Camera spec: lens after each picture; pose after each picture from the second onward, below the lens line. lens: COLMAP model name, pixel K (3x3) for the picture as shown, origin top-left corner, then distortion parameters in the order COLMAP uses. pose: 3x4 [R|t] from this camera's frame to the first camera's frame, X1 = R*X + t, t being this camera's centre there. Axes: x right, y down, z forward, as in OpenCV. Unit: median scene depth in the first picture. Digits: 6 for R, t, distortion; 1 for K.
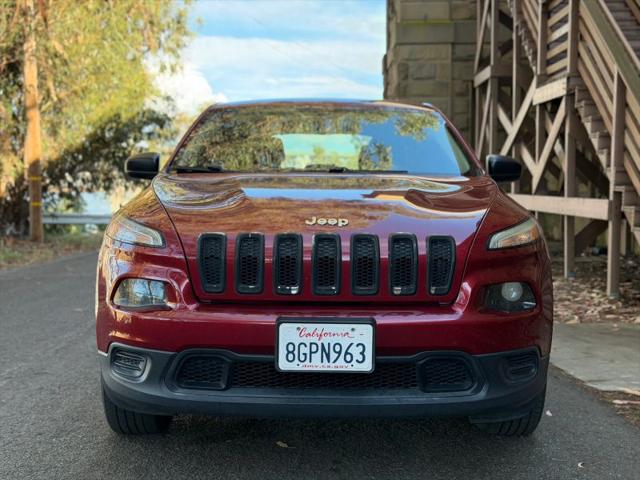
lens RADIAL K [[887.4, 0, 320.0], [0, 887.4, 240.0], [0, 0, 1]] dist [0.221541, -0.513910]
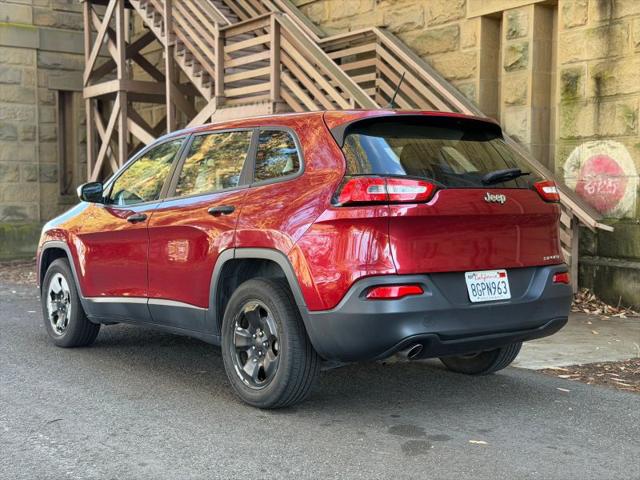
lens RADIAL K [[887.4, 0, 320.0], [0, 887.4, 240.0], [0, 0, 1]] dist [0.221541, -0.513910]
pose [[0.817962, -0.022771, 0.574822, -0.287776], [0.029980, 0.999546, -0.003065, -0.007027], [-0.574491, 0.019741, 0.818273, 0.073123]]
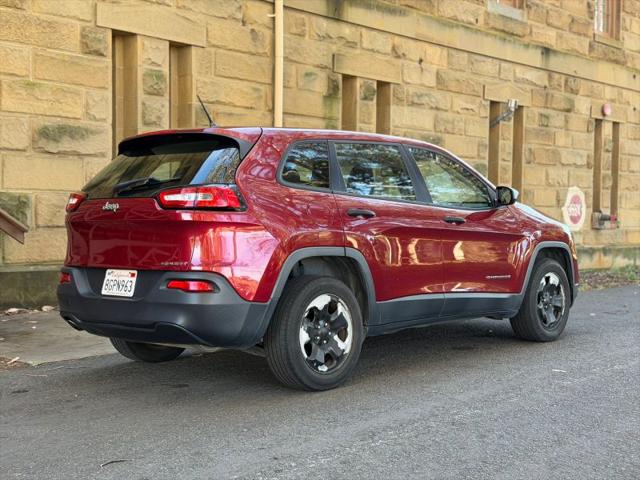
lens RADIAL K [[887.4, 0, 320.0], [0, 887.4, 240.0], [0, 0, 1]] dist [0.221541, -0.513910]
pose [[-0.737260, -0.015732, 0.675426, -0.415305], [0.039622, 0.997001, 0.066471, -0.051707], [-0.674446, 0.075768, -0.734426, 0.987192]]
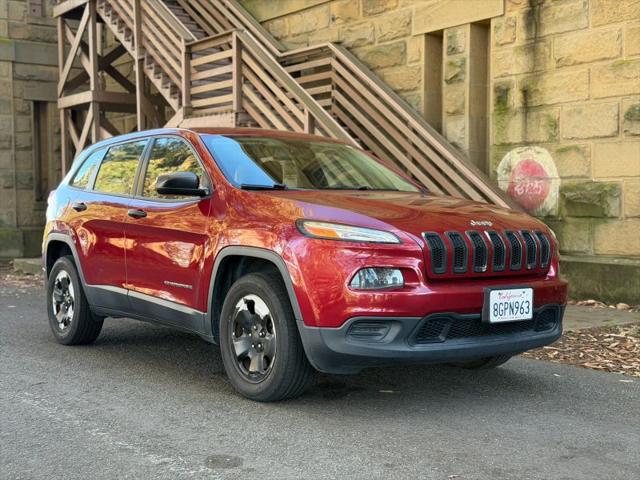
lens RADIAL K [[887.4, 0, 320.0], [0, 887.4, 240.0], [0, 0, 1]] dist [0.221541, -0.513910]
pose [[0.802504, -0.025069, 0.596120, -0.319974], [0.038661, 0.999202, -0.010026, 0.003657], [-0.595393, 0.031092, 0.802833, -0.008298]]
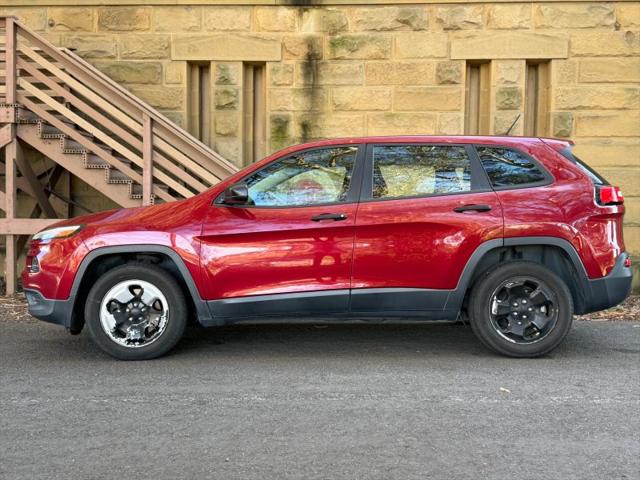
lens RADIAL K [[700.6, 0, 320.0], [0, 700.6, 240.0], [0, 0, 1]] dist [0.208004, -0.456486]
pose [[0.042844, -0.026720, 0.998724, -0.527225], [0.054225, 0.998231, 0.024380, -0.021740], [-0.997609, 0.053111, 0.044217, 0.563549]]
